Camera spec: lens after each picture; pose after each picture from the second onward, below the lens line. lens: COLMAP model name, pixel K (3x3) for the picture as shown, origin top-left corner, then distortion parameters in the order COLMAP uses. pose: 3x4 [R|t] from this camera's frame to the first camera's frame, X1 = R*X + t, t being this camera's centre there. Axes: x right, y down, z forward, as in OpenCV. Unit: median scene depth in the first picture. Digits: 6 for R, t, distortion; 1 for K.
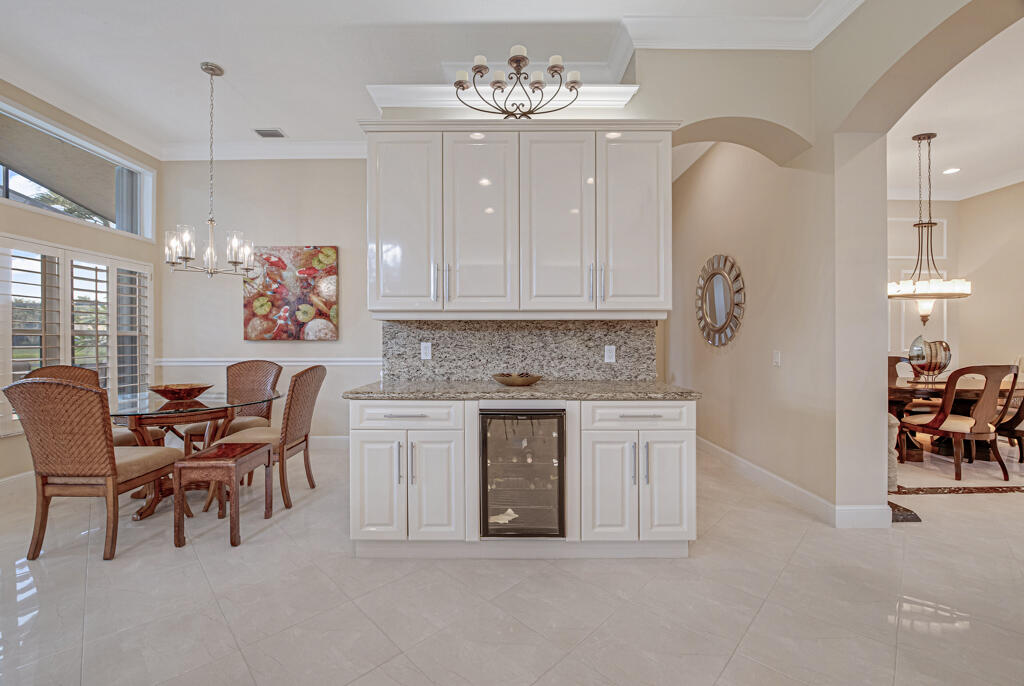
lens RADIAL K [[418.7, 0, 511.3], [0, 418.7, 339.7], [0, 0, 1]] dist [-0.015926, 0.000007]
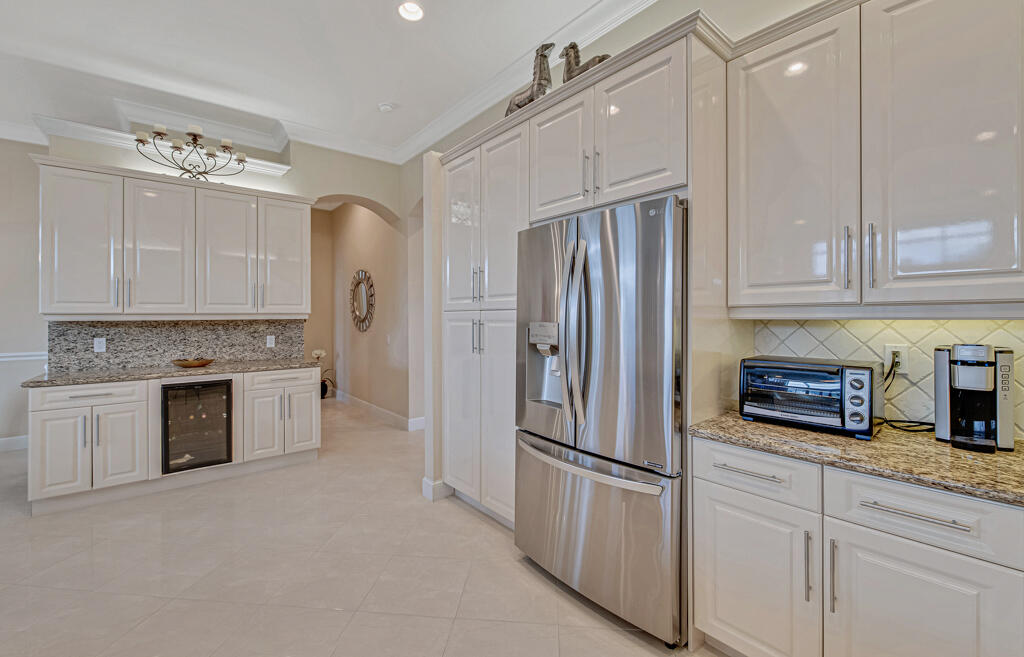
lens RADIAL K [[423.3, 0, 511.1], [0, 423.3, 311.4], [0, 0, 1]] dist [-0.008960, -0.001169]
pose [[0.781517, 0.002424, 0.623879, -0.033457], [0.006173, 0.999913, -0.011618, -0.053883], [-0.623853, 0.012931, 0.781435, -0.759841]]
